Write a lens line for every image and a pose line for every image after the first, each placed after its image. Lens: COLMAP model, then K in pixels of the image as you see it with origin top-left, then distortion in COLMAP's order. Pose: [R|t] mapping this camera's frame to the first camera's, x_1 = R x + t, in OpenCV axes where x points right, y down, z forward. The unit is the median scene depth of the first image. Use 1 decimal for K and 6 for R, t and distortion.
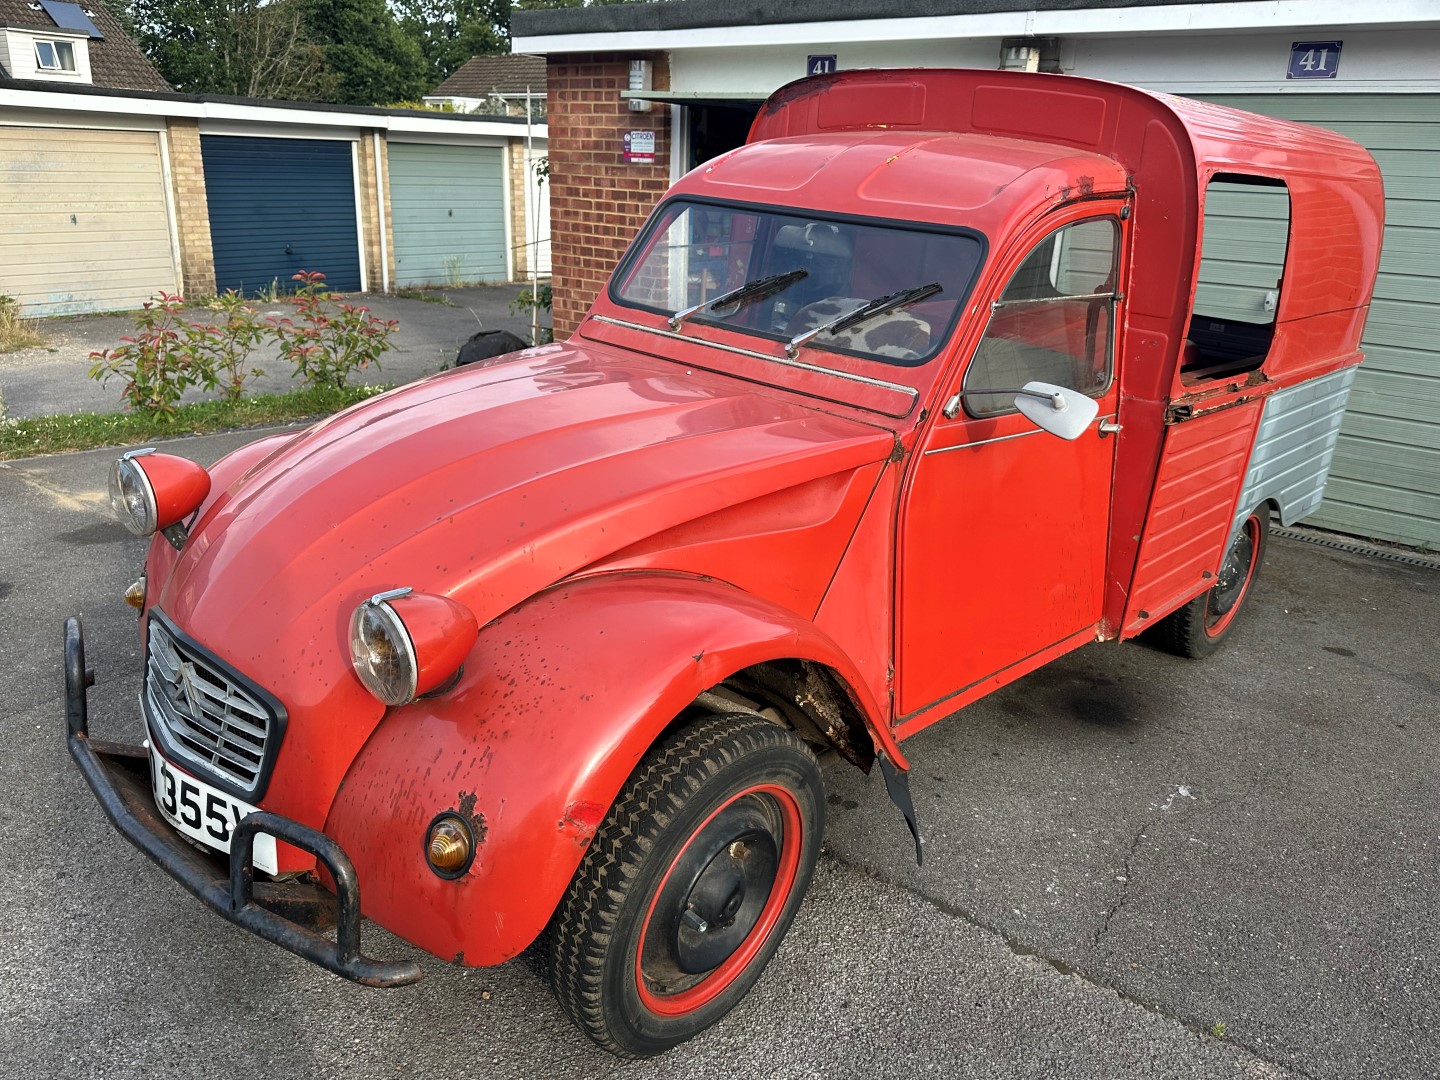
lens RADIAL K [[1097.5, 0, 730.4], [0, 1097.5, 535.5], [0, 0, 1]] dist [0.038798, -0.054707]
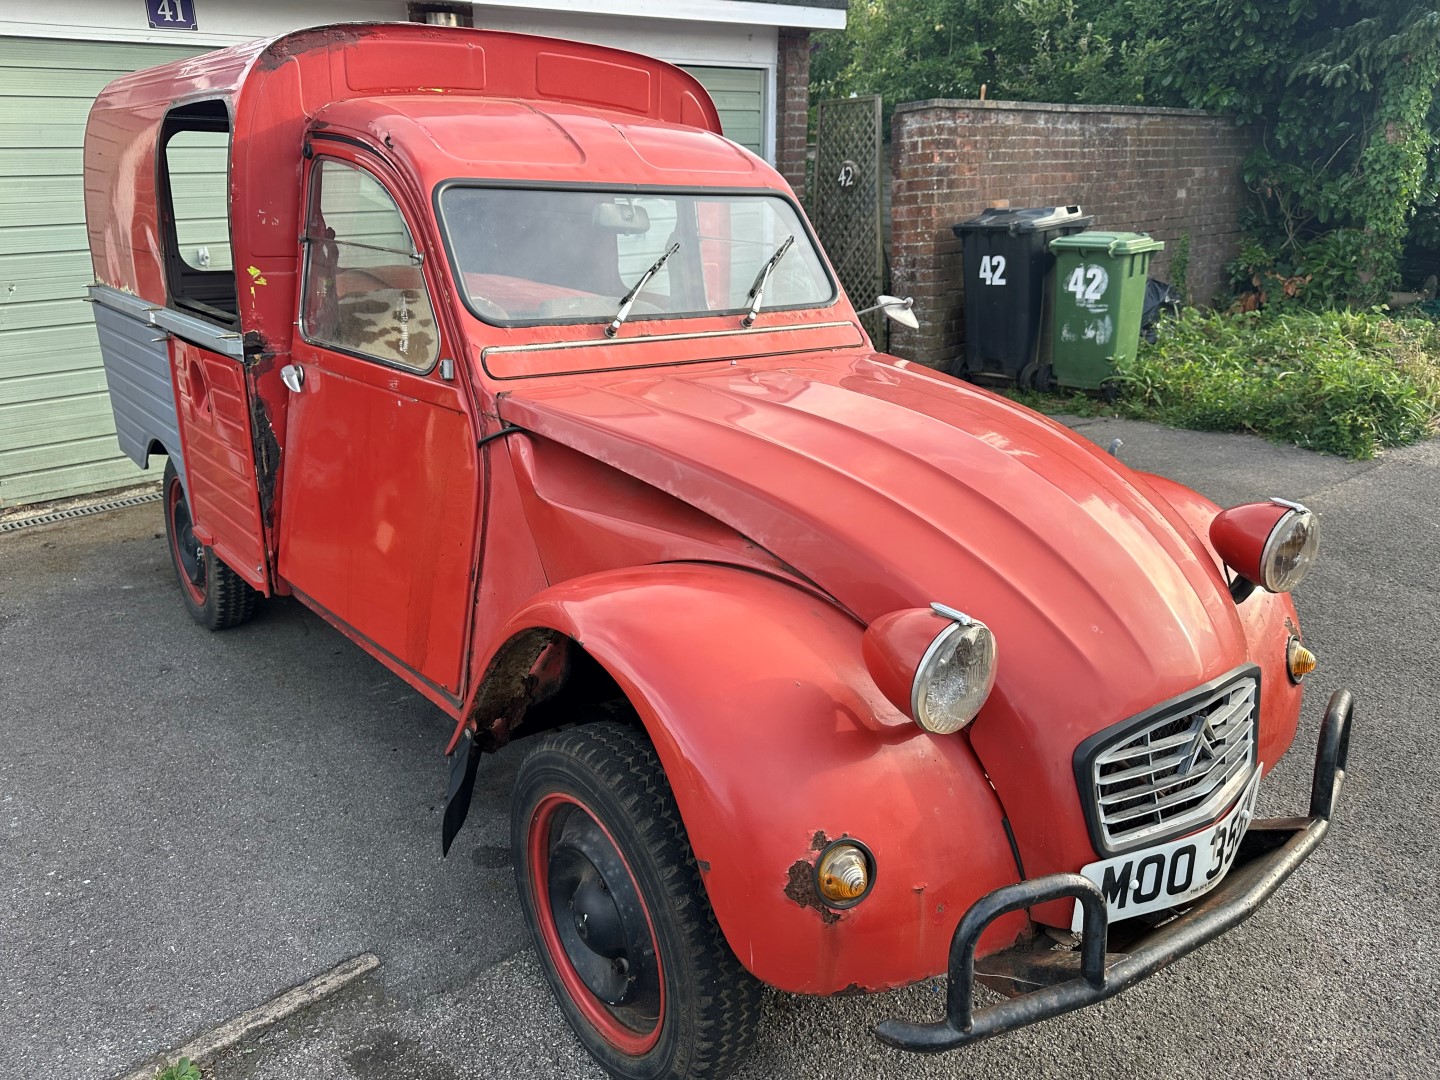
lens RADIAL K [[1097.5, 0, 701.6], [0, 1097.5, 548.1], [0, 0, 1]] dist [0.038798, -0.054707]
pose [[0.167854, -0.378432, 0.910283, -0.777748], [0.320231, 0.894239, 0.312712, -0.248714], [-0.932350, 0.239011, 0.271288, 0.641927]]
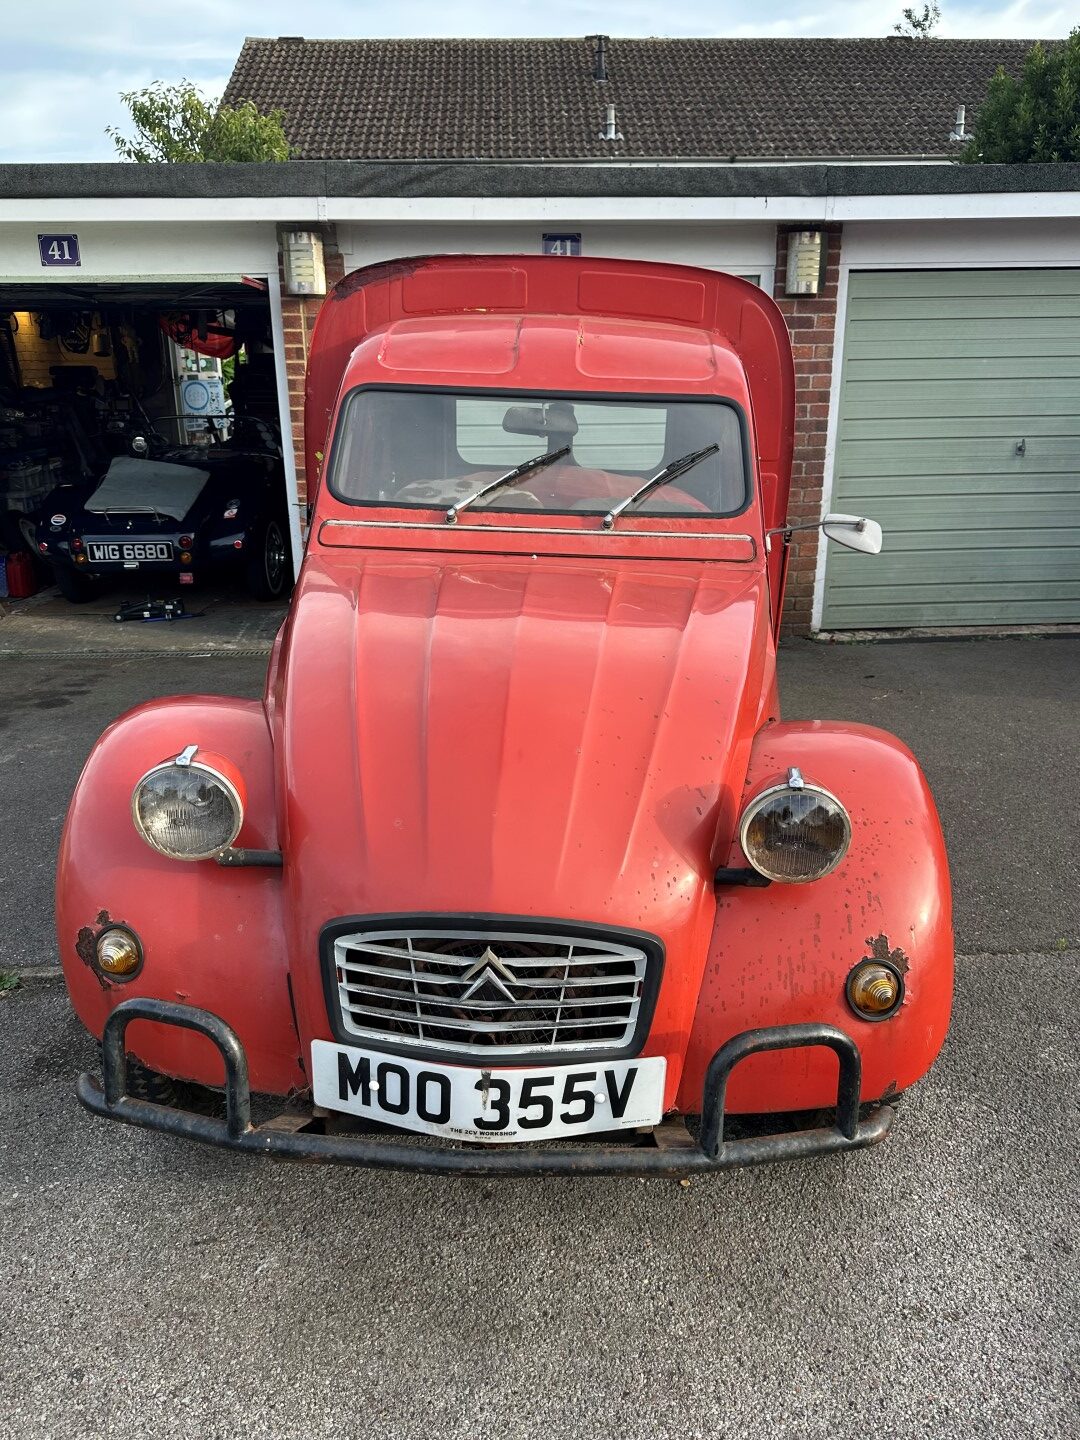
lens RADIAL K [[1097.5, 0, 539.9], [0, 1097.5, 726.9], [0, 0, 1]] dist [0.038798, -0.054707]
pose [[0.762799, -0.245749, 0.598118, -0.538008], [0.241445, 0.966315, 0.089108, -0.068495], [-0.599868, 0.076442, 0.796439, 0.164297]]
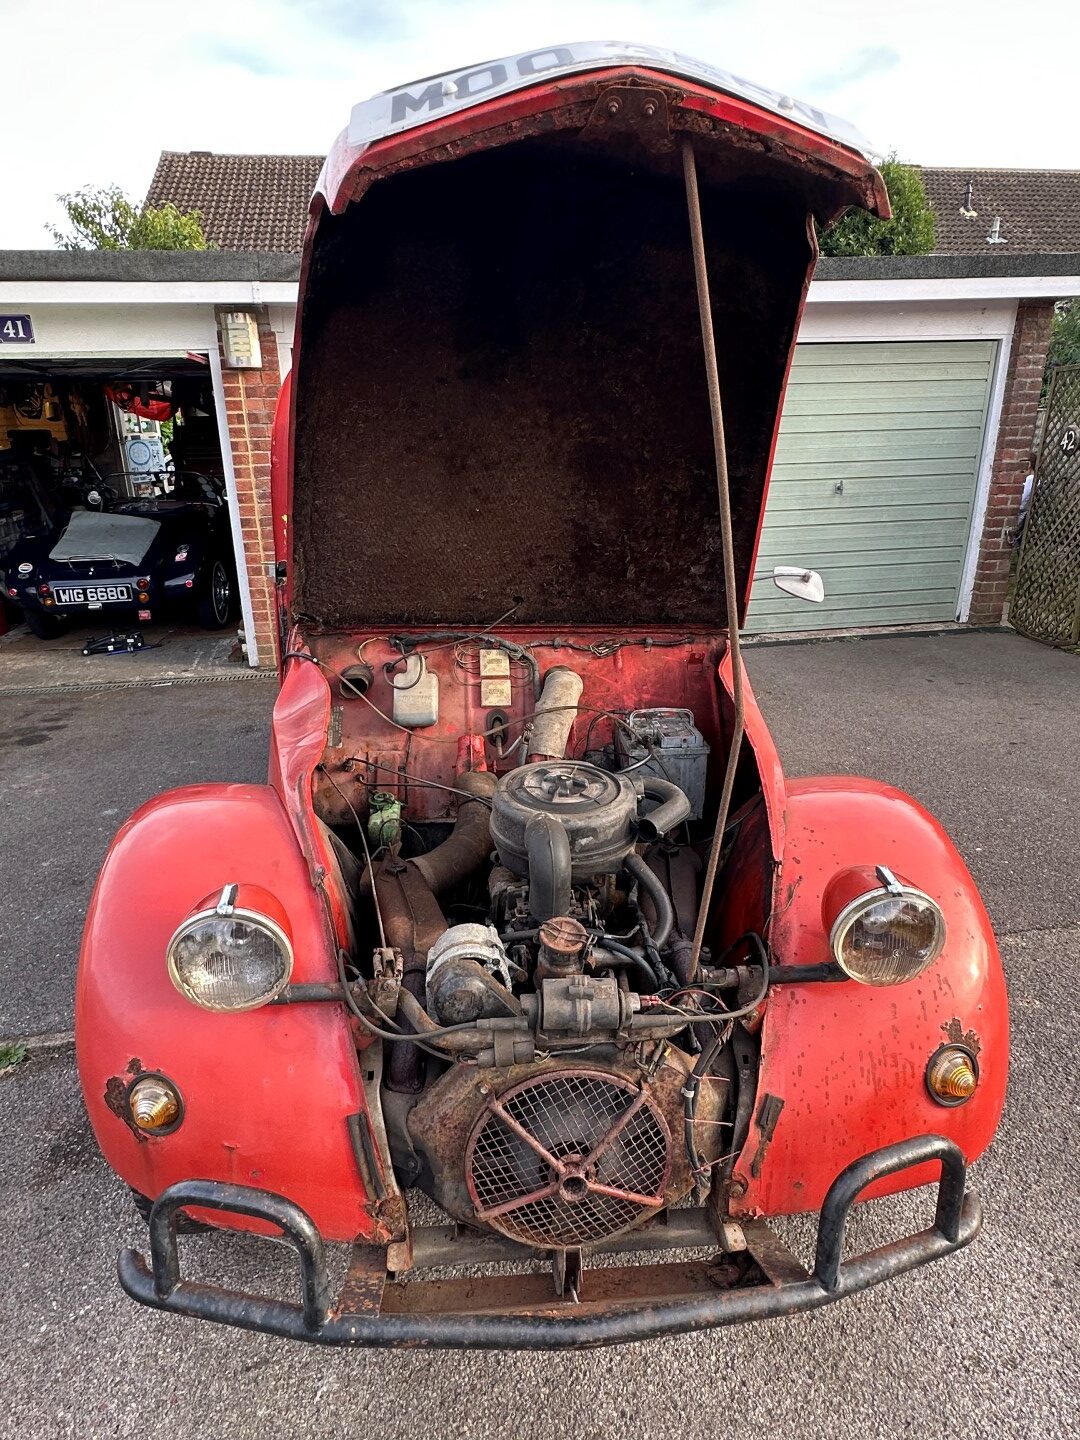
lens RADIAL K [[859.4, 0, 522.6], [0, 859.4, 713.5], [0, 0, 1]] dist [-0.006138, 0.008510]
pose [[0.677931, -0.290721, 0.675197, -0.494752], [0.277250, 0.951766, 0.131430, -0.135634], [-0.680839, 0.098098, 0.725834, 0.325344]]
